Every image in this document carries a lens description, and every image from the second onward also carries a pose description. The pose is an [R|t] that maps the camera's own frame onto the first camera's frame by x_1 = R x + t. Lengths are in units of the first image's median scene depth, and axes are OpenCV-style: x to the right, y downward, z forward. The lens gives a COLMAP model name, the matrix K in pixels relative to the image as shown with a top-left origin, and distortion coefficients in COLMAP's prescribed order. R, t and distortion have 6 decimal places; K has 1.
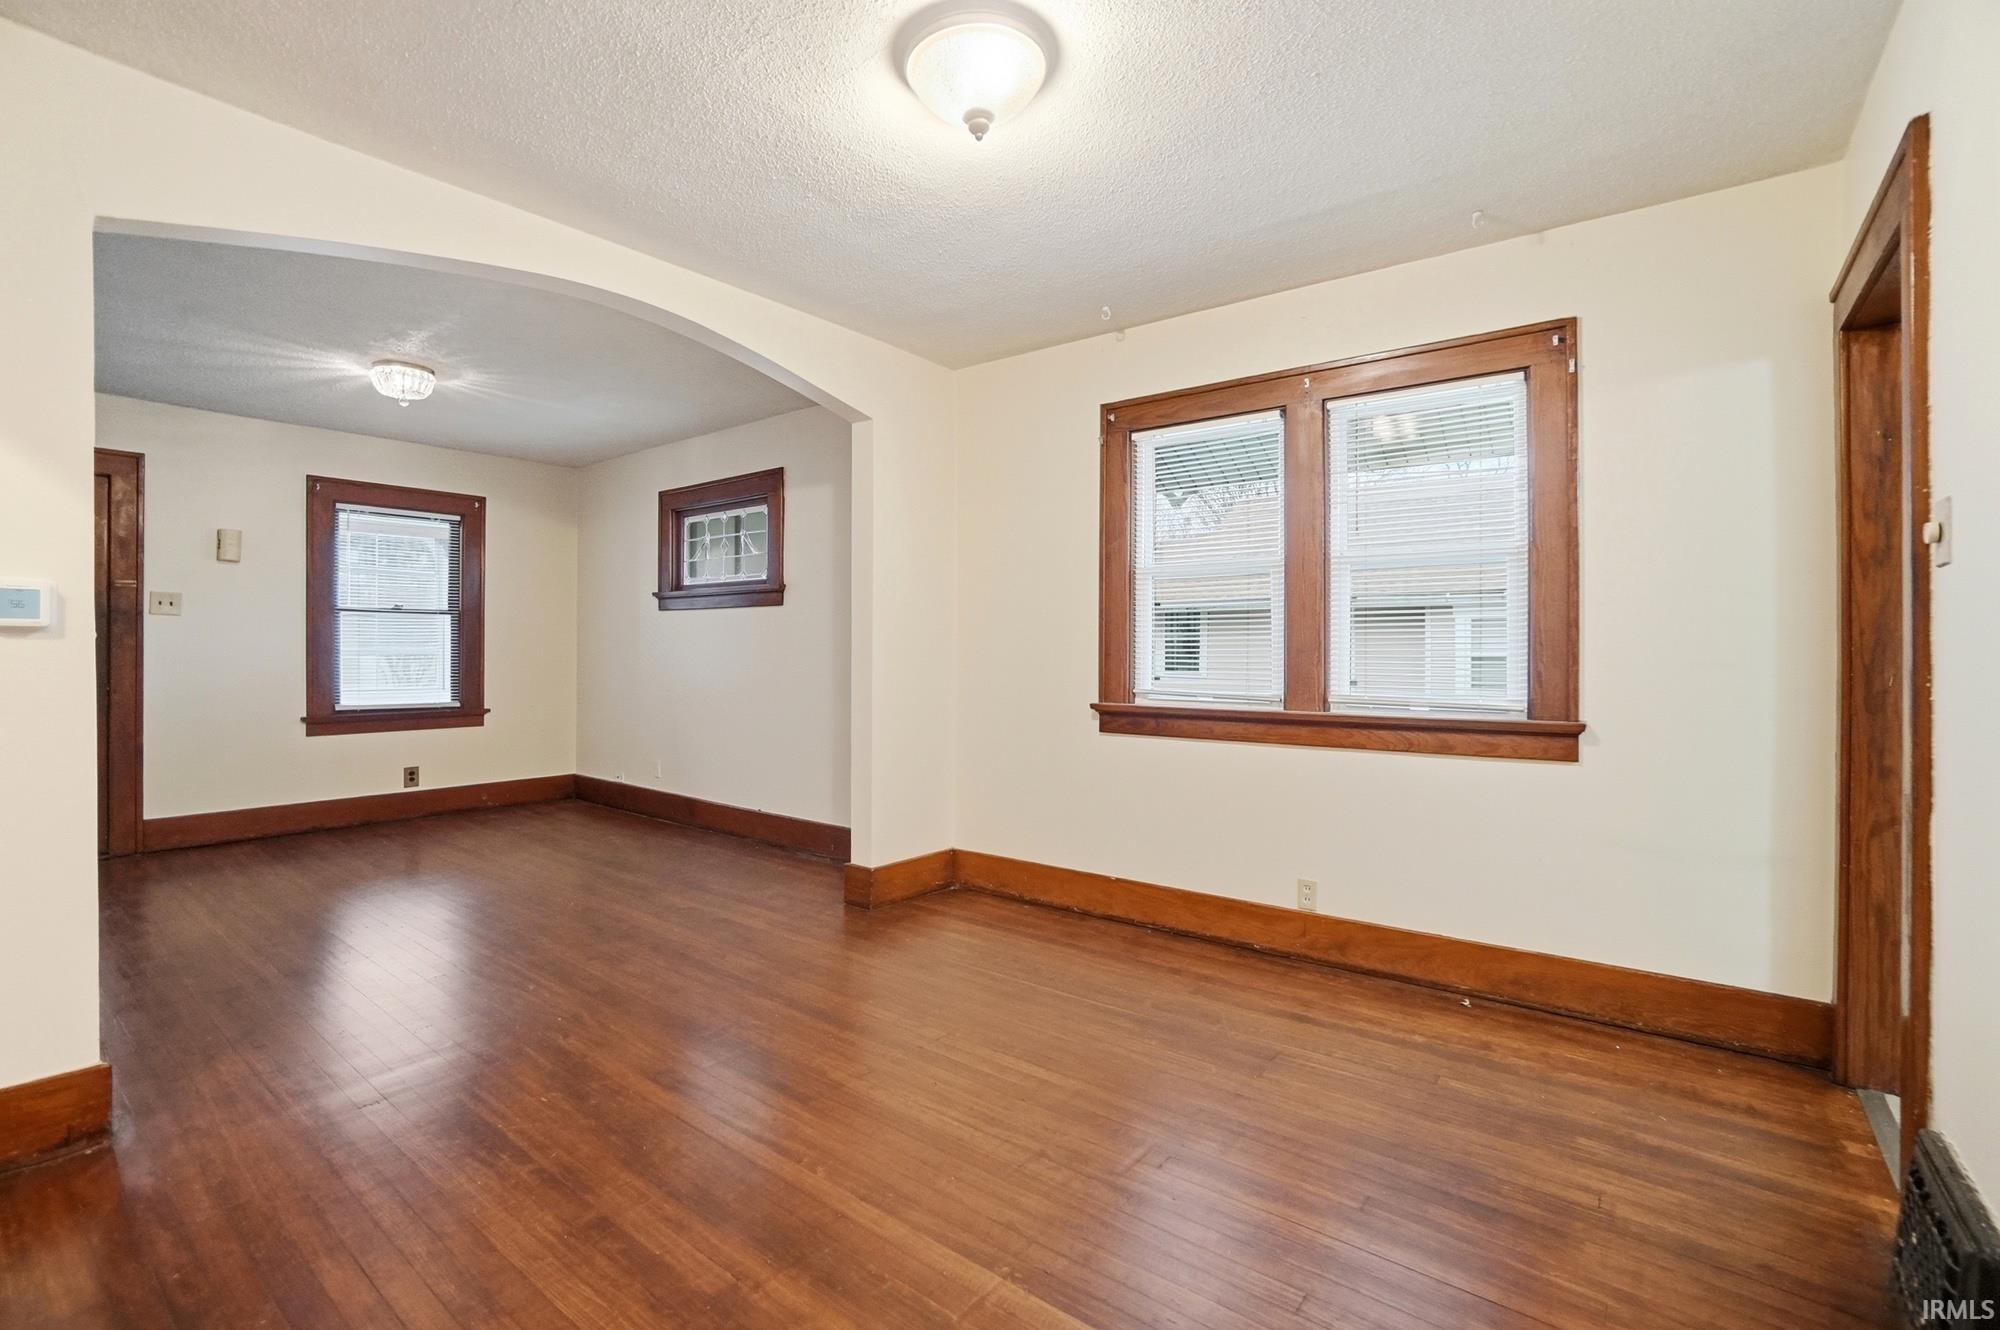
lens RADIAL K [[893.1, 0, 1006.7], [0, 893.1, 656.6], [0, 0, 1]] dist [-0.063542, 0.025574]
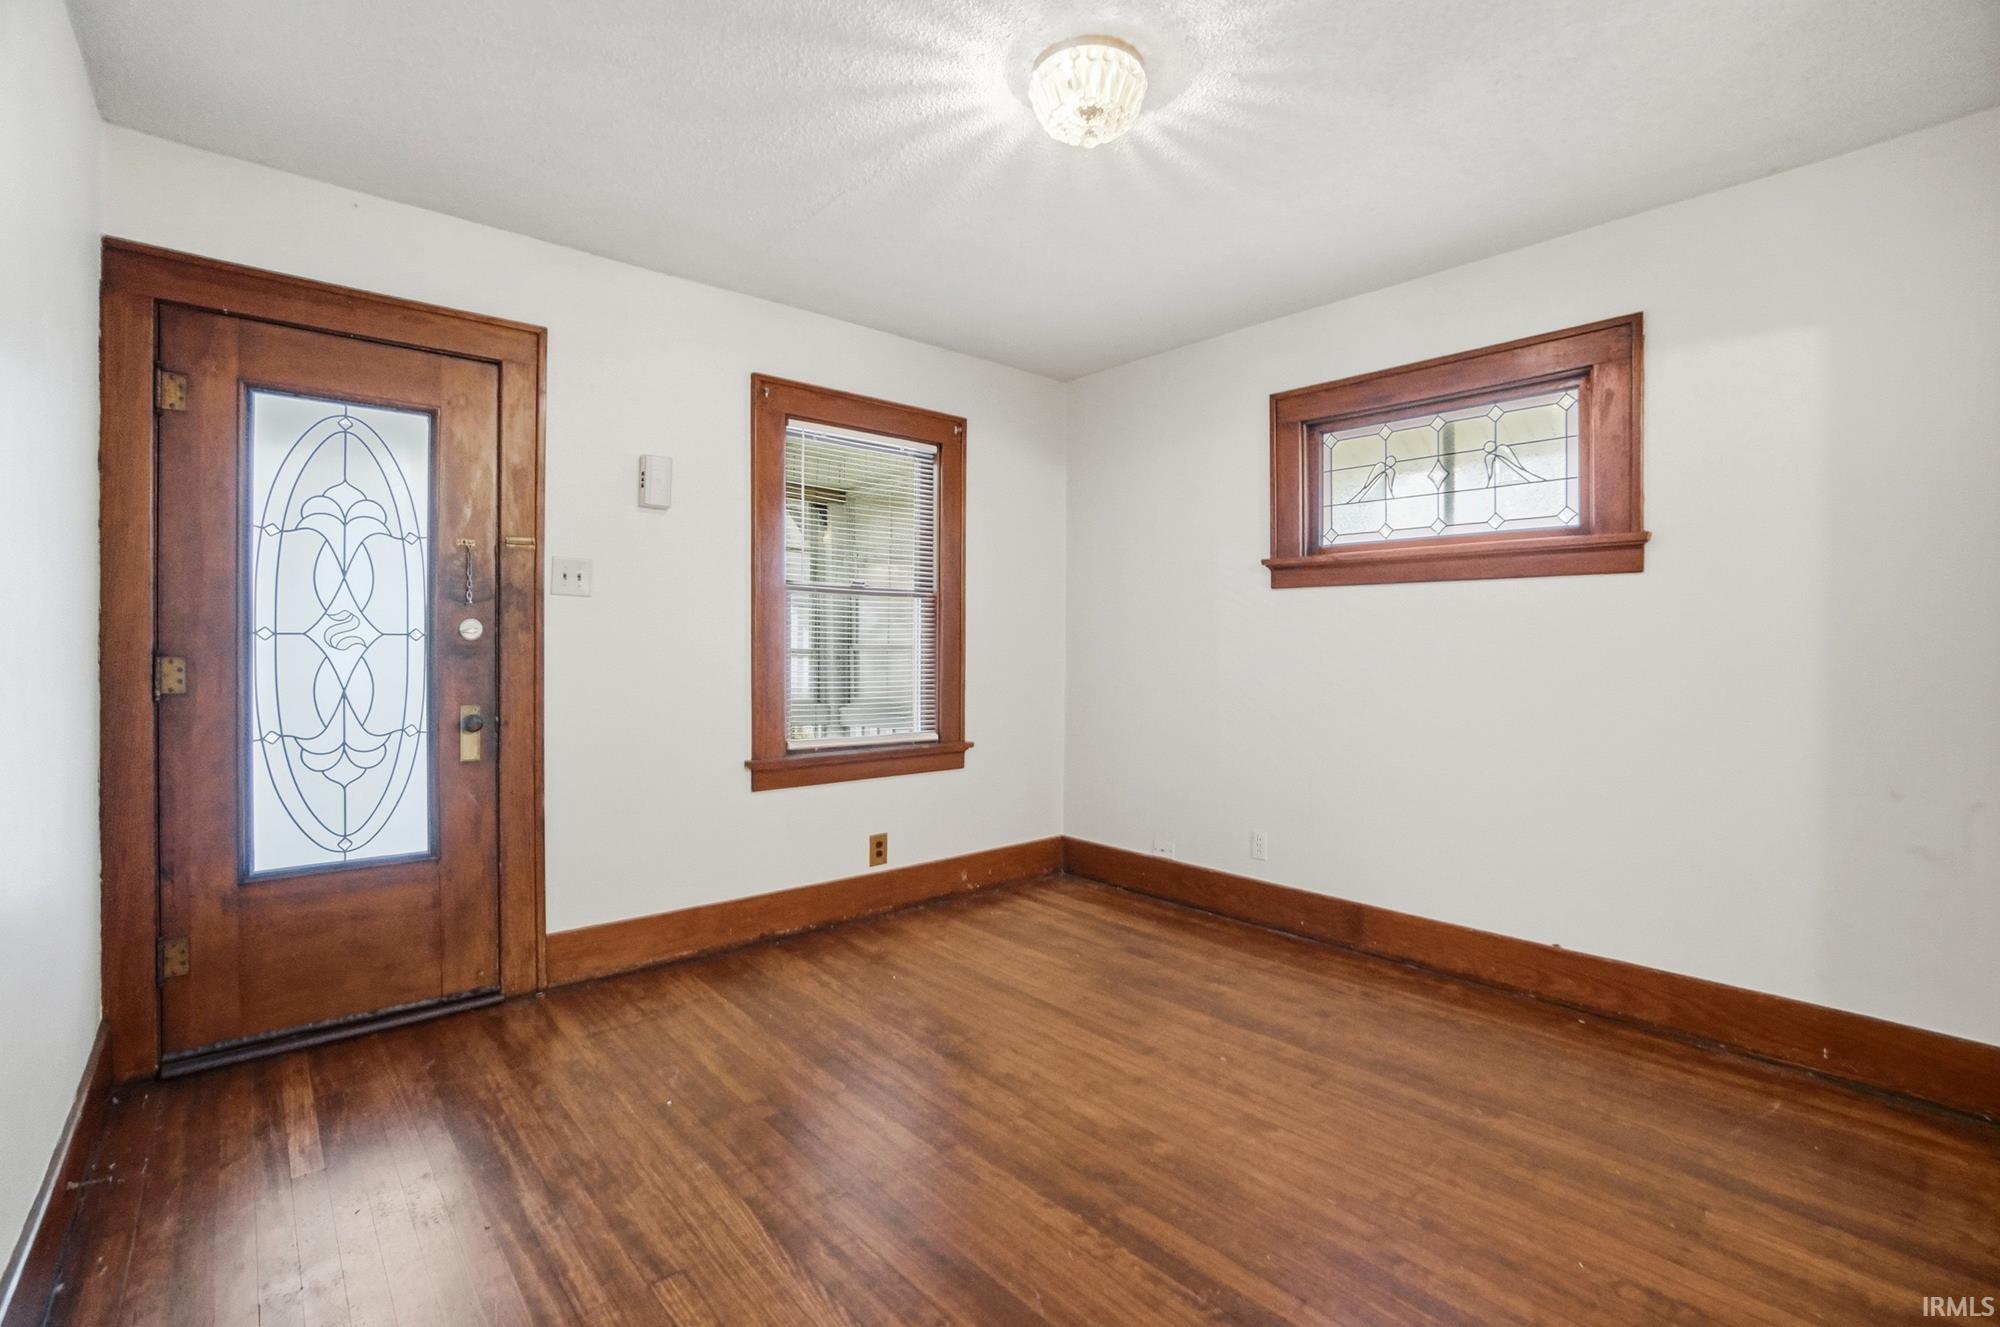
lens RADIAL K [[893.1, 0, 1006.7], [0, 893.1, 655.1], [0, 0, 1]] dist [-0.063542, 0.025574]
pose [[0.984112, 0.002474, -0.177533, -0.509206], [-0.002331, 0.999997, 0.001016, -0.006897], [0.177535, -0.000586, 0.984114, 0.399032]]
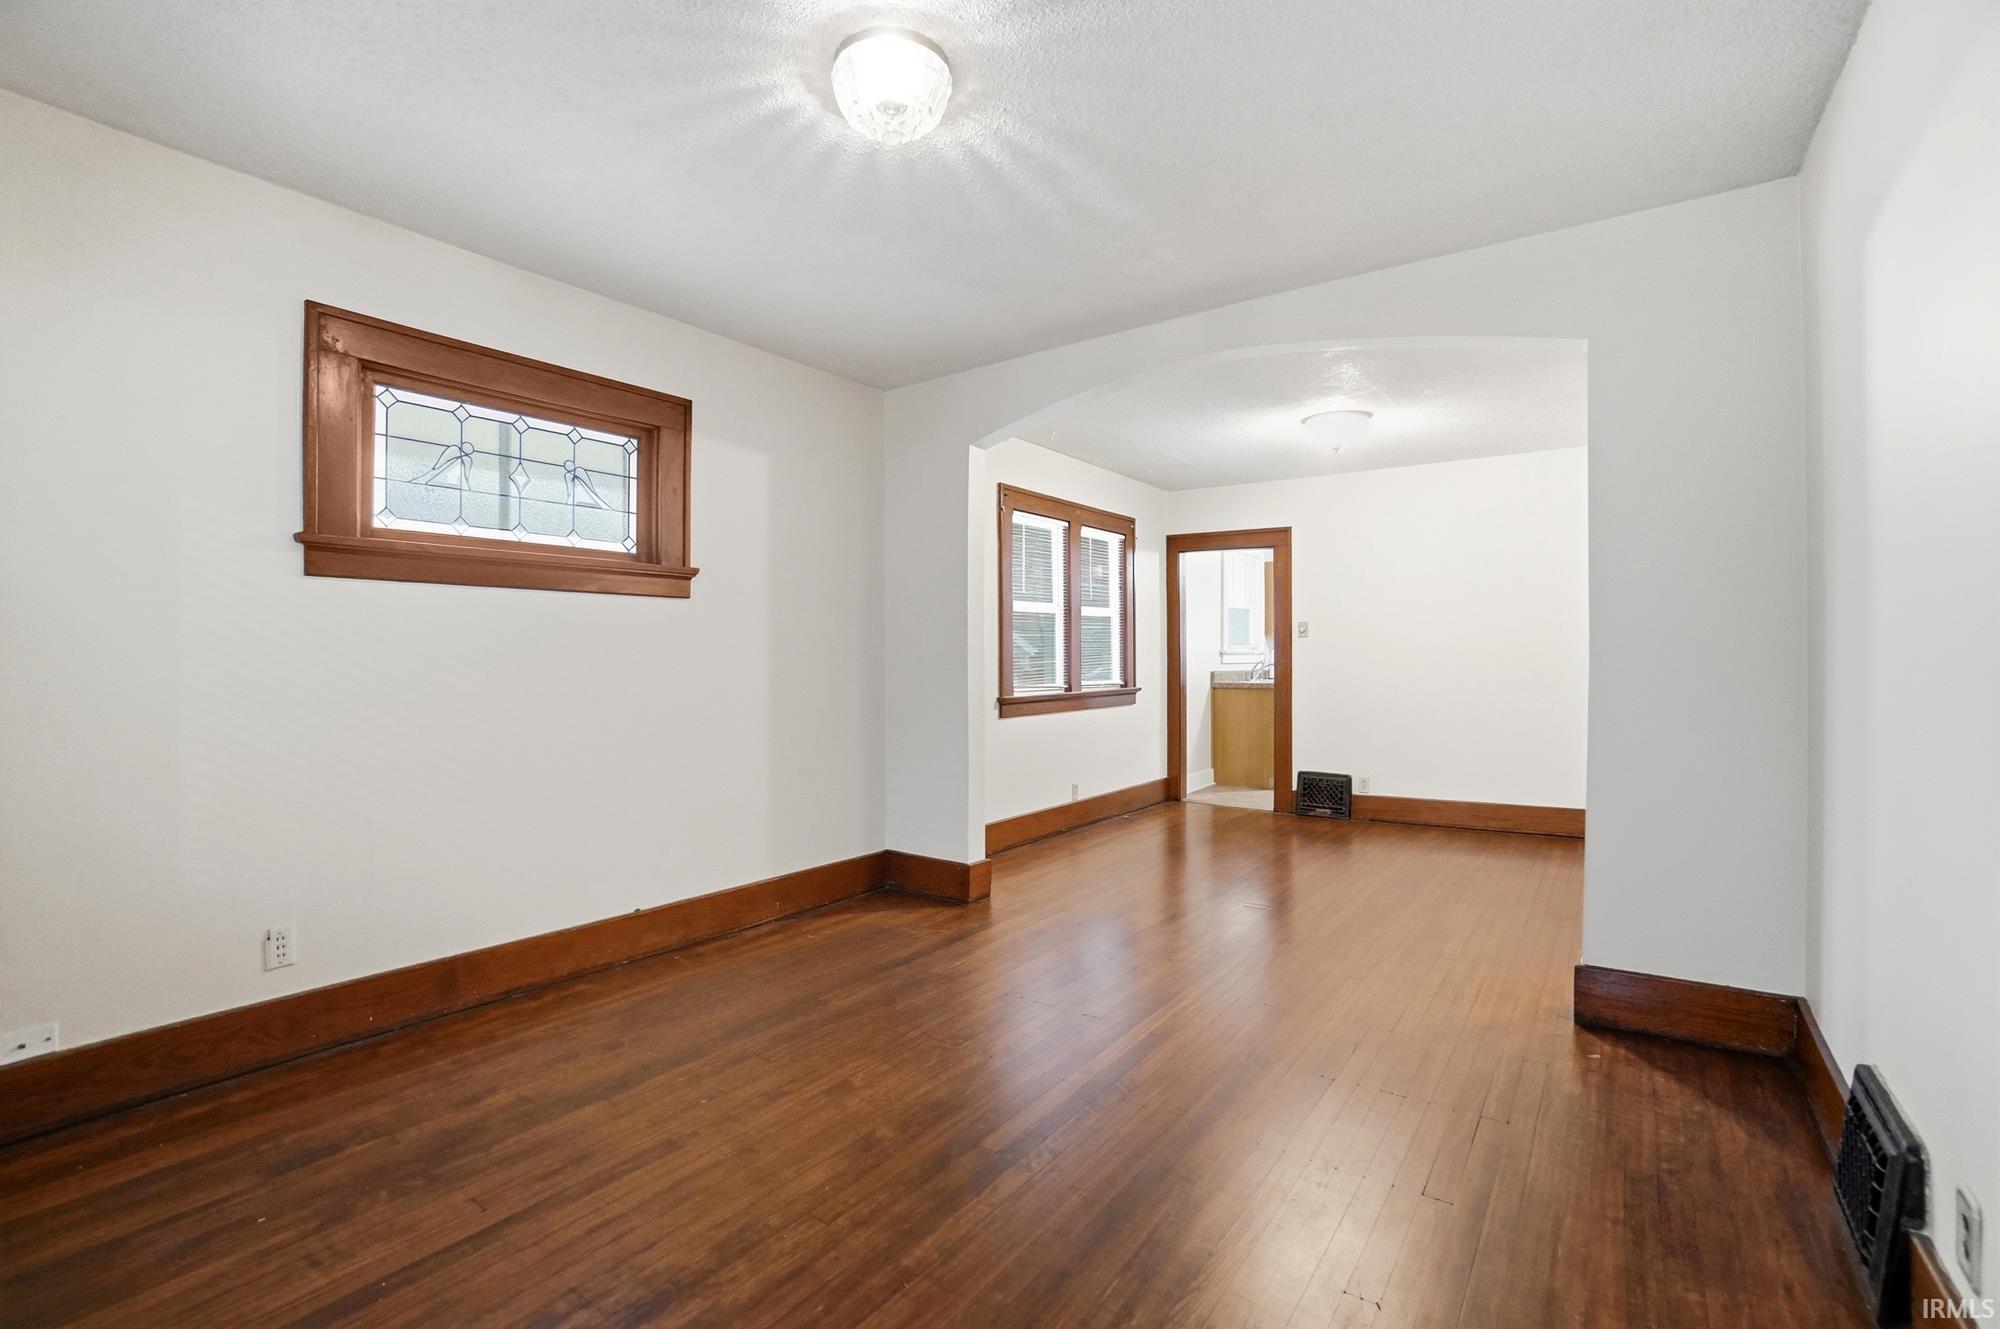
lens RADIAL K [[870.2, 0, 1000.0], [0, 870.2, 664.5], [0, 0, 1]] dist [-0.016900, 0.000149]
pose [[-0.018831, -0.013741, 0.999728, -0.897925], [0.007583, 0.999875, 0.013886, -0.012862], [-0.999794, 0.007842, -0.018725, 0.732255]]
